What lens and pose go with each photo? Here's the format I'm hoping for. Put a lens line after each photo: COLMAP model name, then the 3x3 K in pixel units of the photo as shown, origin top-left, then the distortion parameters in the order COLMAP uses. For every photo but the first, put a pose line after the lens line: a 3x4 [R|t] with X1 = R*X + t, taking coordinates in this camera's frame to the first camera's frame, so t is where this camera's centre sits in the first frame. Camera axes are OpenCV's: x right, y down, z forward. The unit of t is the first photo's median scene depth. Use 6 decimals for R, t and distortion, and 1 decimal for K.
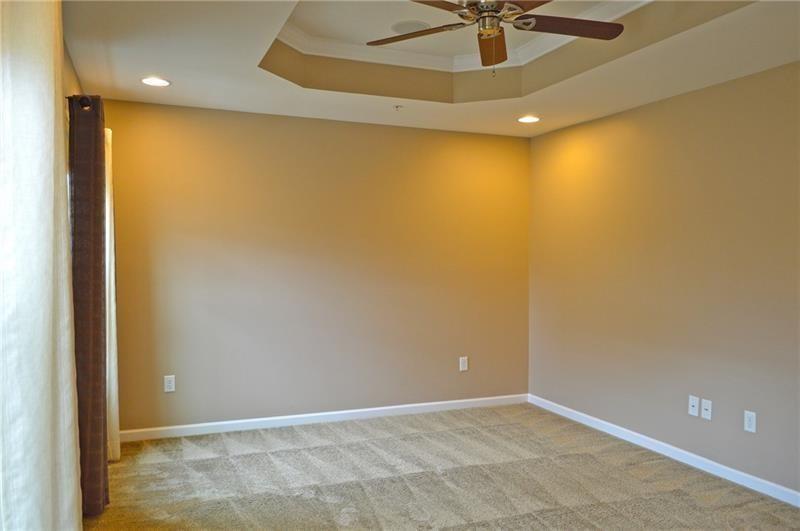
lens RADIAL K [[645.3, 0, 401.0], [0, 645.3, 264.9], [0, 0, 1]] dist [-0.015124, 0.021797]
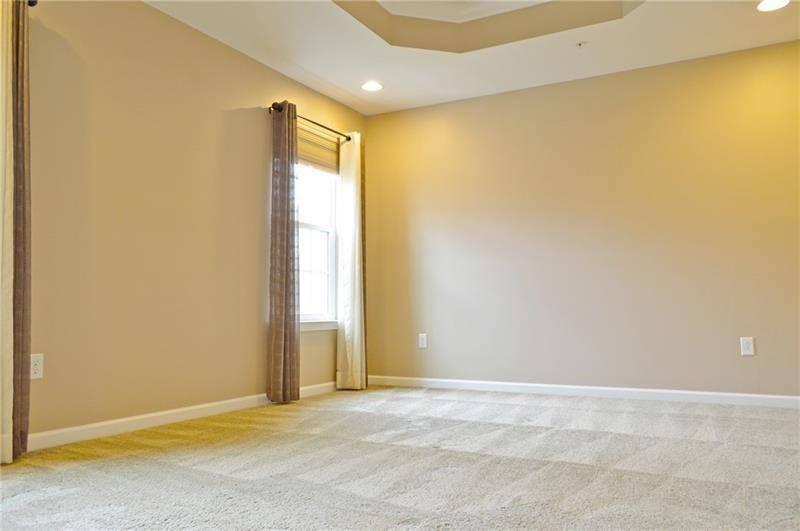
lens RADIAL K [[645.3, 0, 395.5], [0, 645.3, 268.0], [0, 0, 1]] dist [-0.015124, 0.021797]
pose [[0.618058, -0.064959, -0.783444, 0.636910], [-0.005975, 0.996163, -0.087310, 0.187182], [0.786110, 0.058643, 0.615298, 0.286553]]
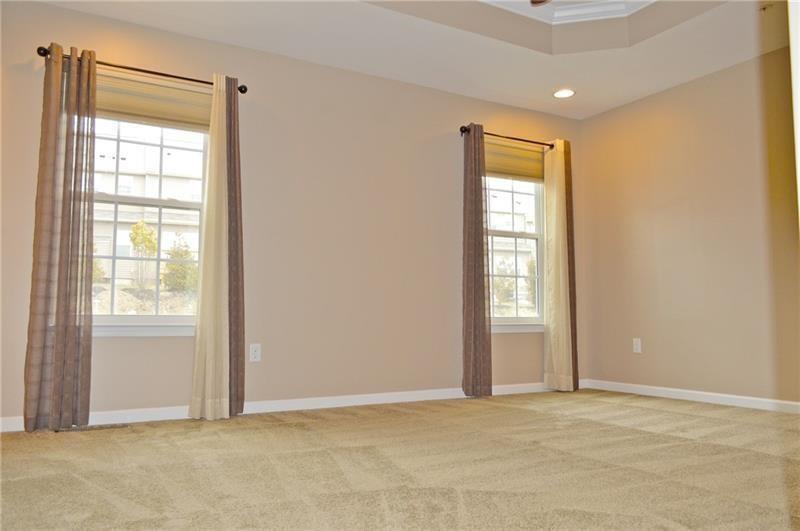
lens RADIAL K [[645.3, 0, 381.7], [0, 645.3, 267.7], [0, 0, 1]] dist [-0.015124, 0.021797]
pose [[0.108901, -0.092242, -0.989764, 0.850947], [-0.019260, 0.995303, -0.094877, 0.197865], [0.993866, 0.029395, 0.106613, 0.528644]]
